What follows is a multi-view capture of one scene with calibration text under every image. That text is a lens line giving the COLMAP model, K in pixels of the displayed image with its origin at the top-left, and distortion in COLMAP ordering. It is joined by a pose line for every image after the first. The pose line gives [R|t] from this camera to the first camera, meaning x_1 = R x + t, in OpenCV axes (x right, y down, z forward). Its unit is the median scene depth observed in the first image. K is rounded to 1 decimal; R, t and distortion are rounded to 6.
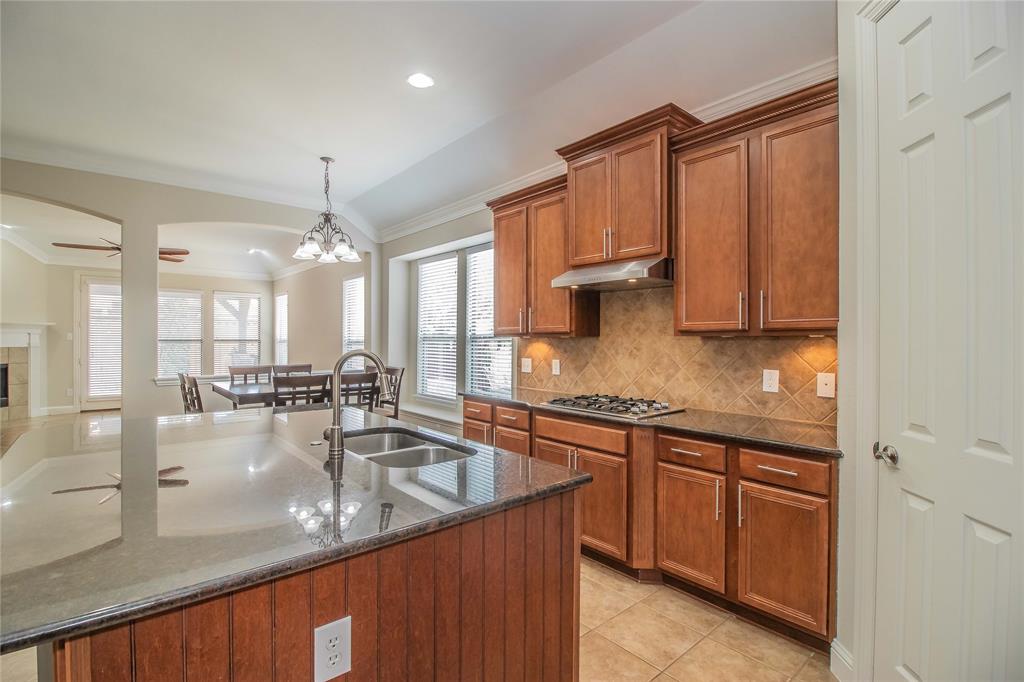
lens RADIAL K [[475.2, 0, 511.4], [0, 475.2, 338.5], [0, 0, 1]] dist [-0.014766, -0.000813]
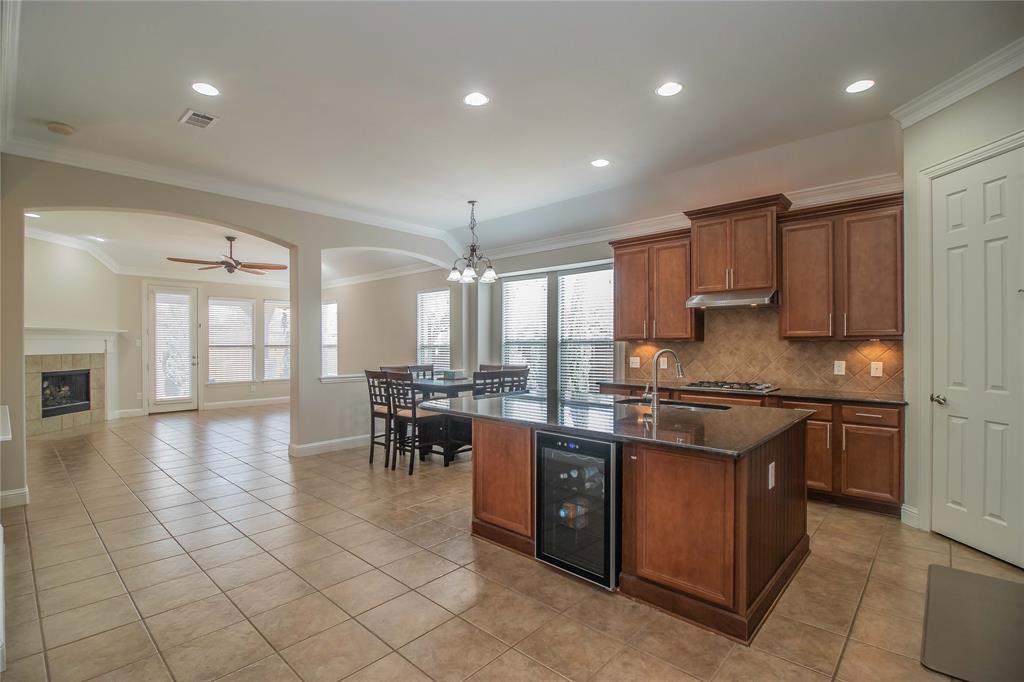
lens RADIAL K [[479.7, 0, 504.1], [0, 479.7, 342.7], [0, 0, 1]] dist [-0.012775, -0.000367]
pose [[0.993499, -0.005128, 0.113724, -0.593036], [0.005148, 0.999987, 0.000118, -0.001935], [-0.113723, 0.000468, 0.993512, -0.371984]]
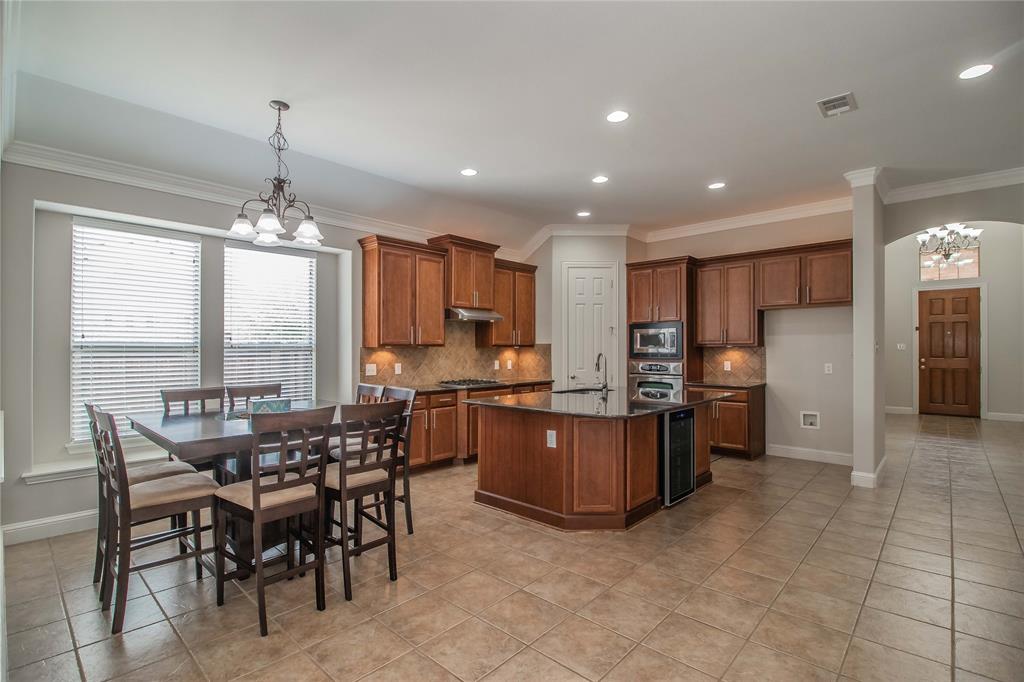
lens RADIAL K [[479.7, 0, 504.1], [0, 479.7, 342.7], [0, 0, 1]] dist [-0.012775, -0.000367]
pose [[-0.121806, 0.012707, 0.992473, -1.526154], [0.001676, 0.999919, -0.012597, 0.002272], [-0.992553, 0.000129, -0.121817, 0.975162]]
